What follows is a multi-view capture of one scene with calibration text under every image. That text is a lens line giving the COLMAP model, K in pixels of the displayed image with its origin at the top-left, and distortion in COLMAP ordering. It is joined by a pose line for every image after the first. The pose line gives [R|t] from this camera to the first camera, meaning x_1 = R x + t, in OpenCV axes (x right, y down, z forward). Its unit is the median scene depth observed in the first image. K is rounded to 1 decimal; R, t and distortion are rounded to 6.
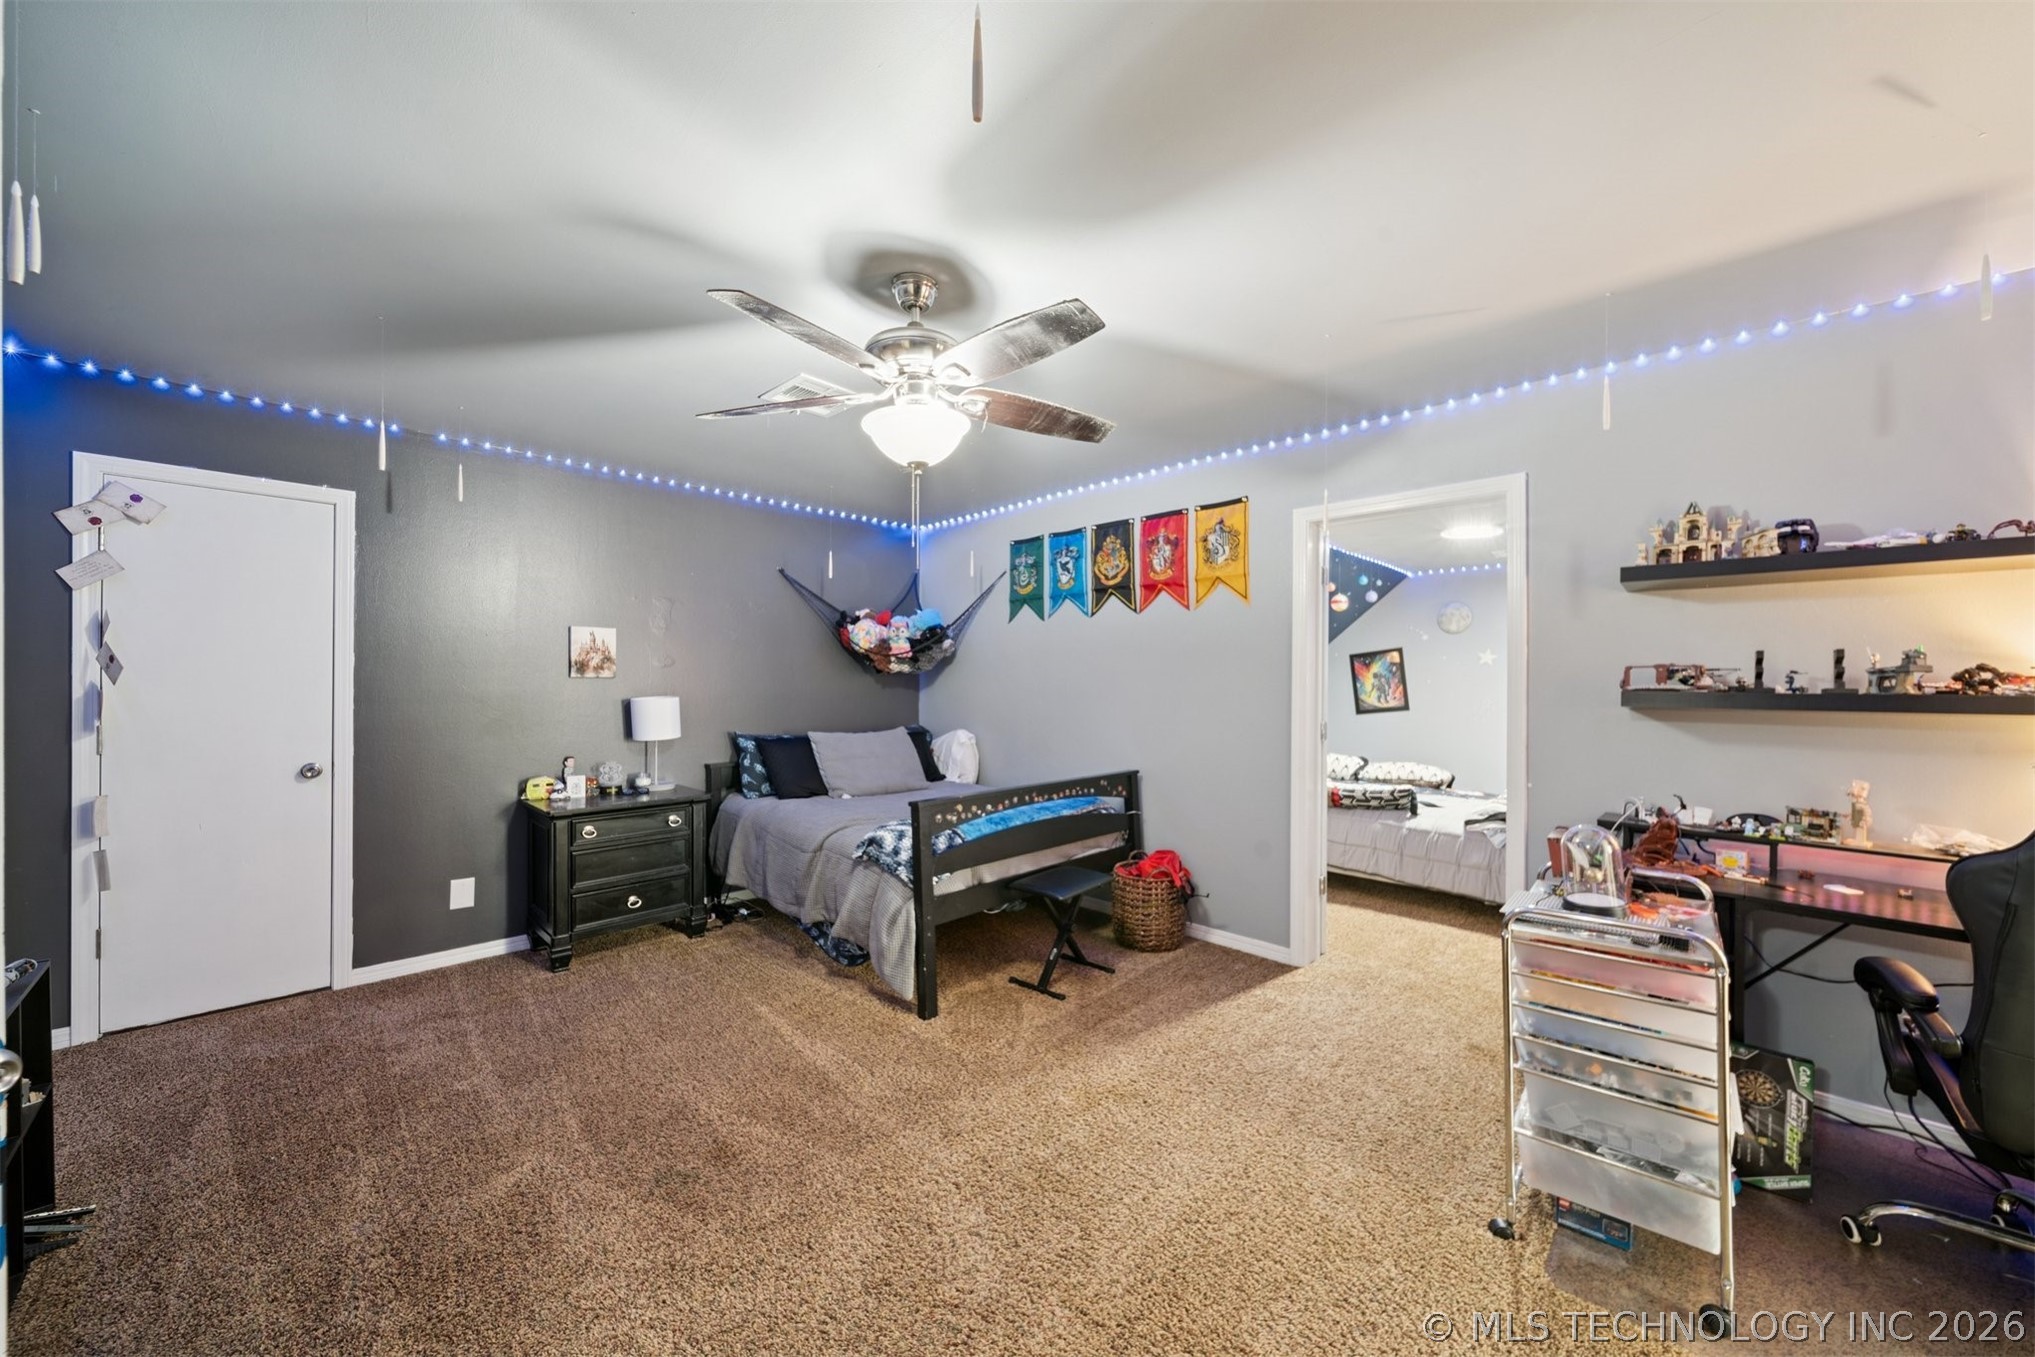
lens RADIAL K [[718.0, 0, 1025.8], [0, 718.0, 691.5], [0, 0, 1]] dist [-0.002198, -0.000019]
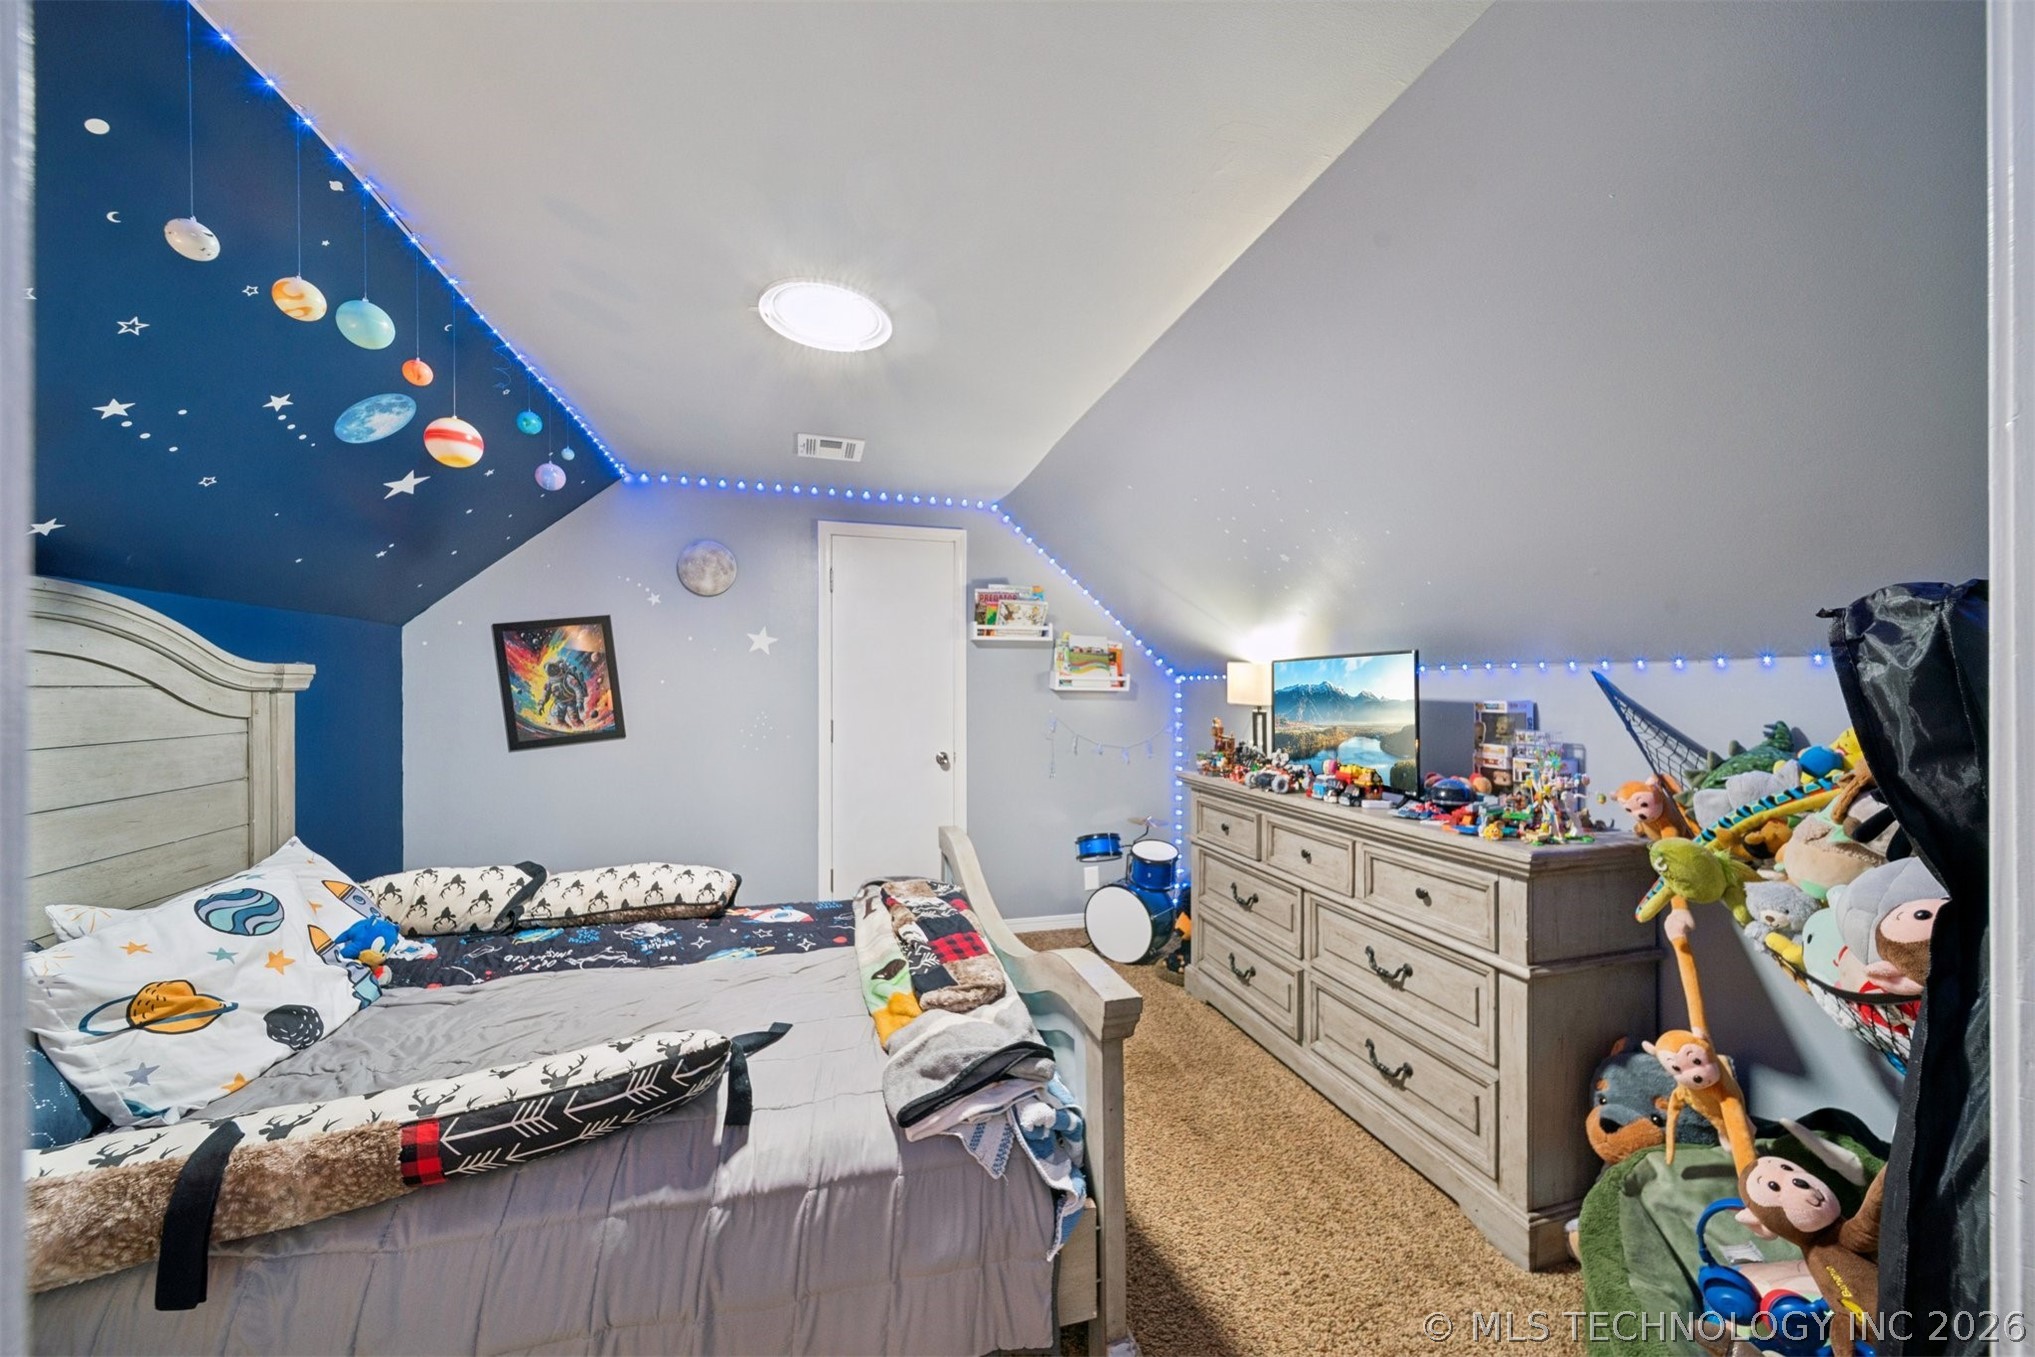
lens RADIAL K [[718.0, 0, 1032.5], [0, 718.0, 694.7], [0, 0, 1]] dist [-0.002198, -0.000019]
pose [[0.483954, -0.002193, 0.875091, 0.232188], [0.004225, 0.999991, 0.000169, -0.003864], [-0.875083, 0.003615, 0.483959, 0.509876]]
